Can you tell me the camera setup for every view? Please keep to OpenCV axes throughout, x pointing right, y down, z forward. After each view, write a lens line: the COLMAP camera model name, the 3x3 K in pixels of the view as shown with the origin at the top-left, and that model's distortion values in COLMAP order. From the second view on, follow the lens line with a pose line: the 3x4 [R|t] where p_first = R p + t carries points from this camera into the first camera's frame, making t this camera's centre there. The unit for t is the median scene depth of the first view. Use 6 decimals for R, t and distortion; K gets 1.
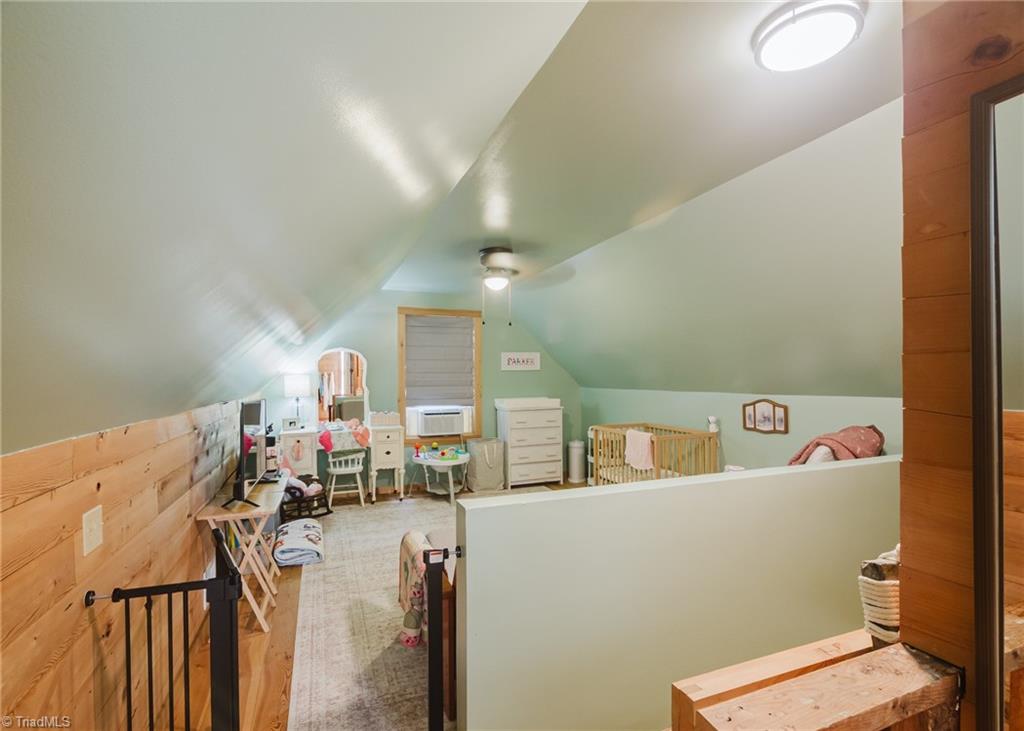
lens RADIAL K [[489.8, 0, 510.5], [0, 489.8, 382.1], [0, 0, 1]] dist [-0.011672, -0.000618]
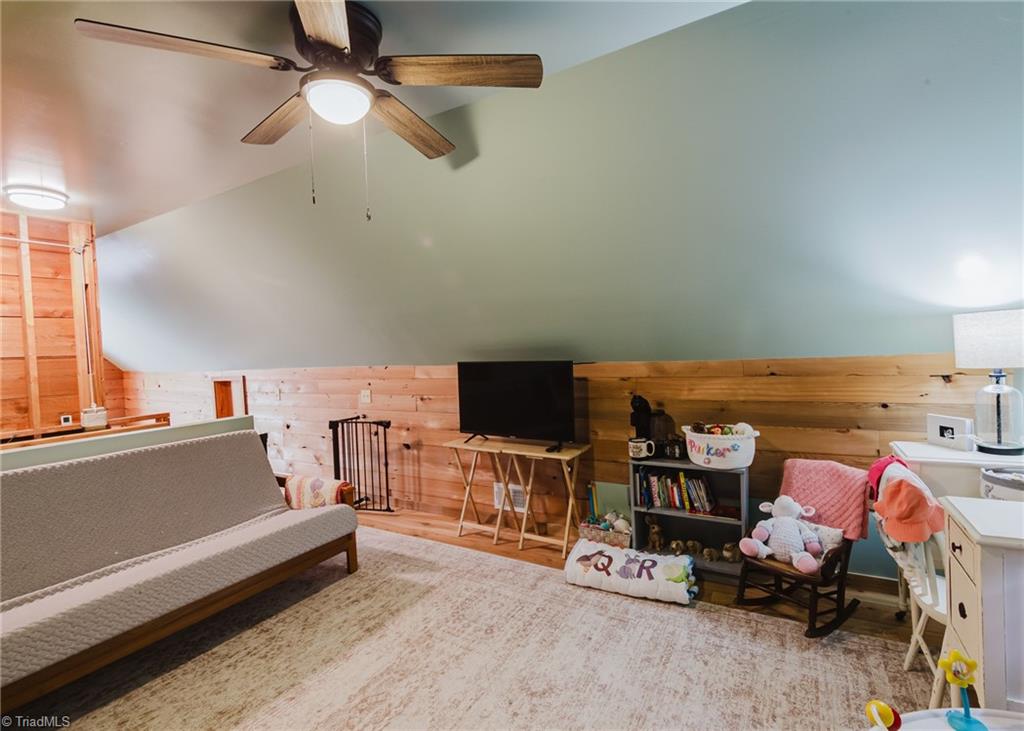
lens RADIAL K [[489.8, 0, 510.5], [0, 489.8, 382.1], [0, 0, 1]] dist [-0.011672, -0.000618]
pose [[-0.791774, 0.083641, -0.605060, 0.075874], [0.041418, 0.995652, 0.083435, -0.004877], [0.609408, 0.041001, -0.791796, 1.015331]]
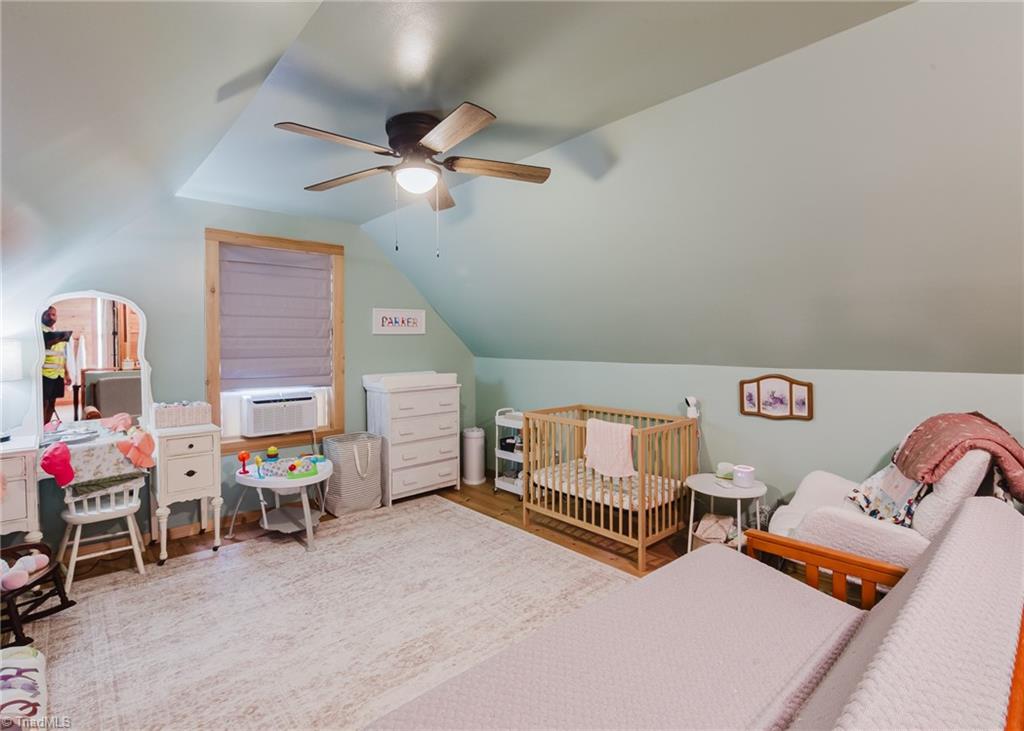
lens RADIAL K [[505.7, 0, 509.5], [0, 505.7, 351.2], [0, 0, 1]] dist [-0.016559, 0.000954]
pose [[0.938330, -0.002824, 0.345730, -0.097282], [0.000830, 0.999982, 0.005915, -0.004134], [-0.345741, -0.005264, 0.938315, 0.298986]]
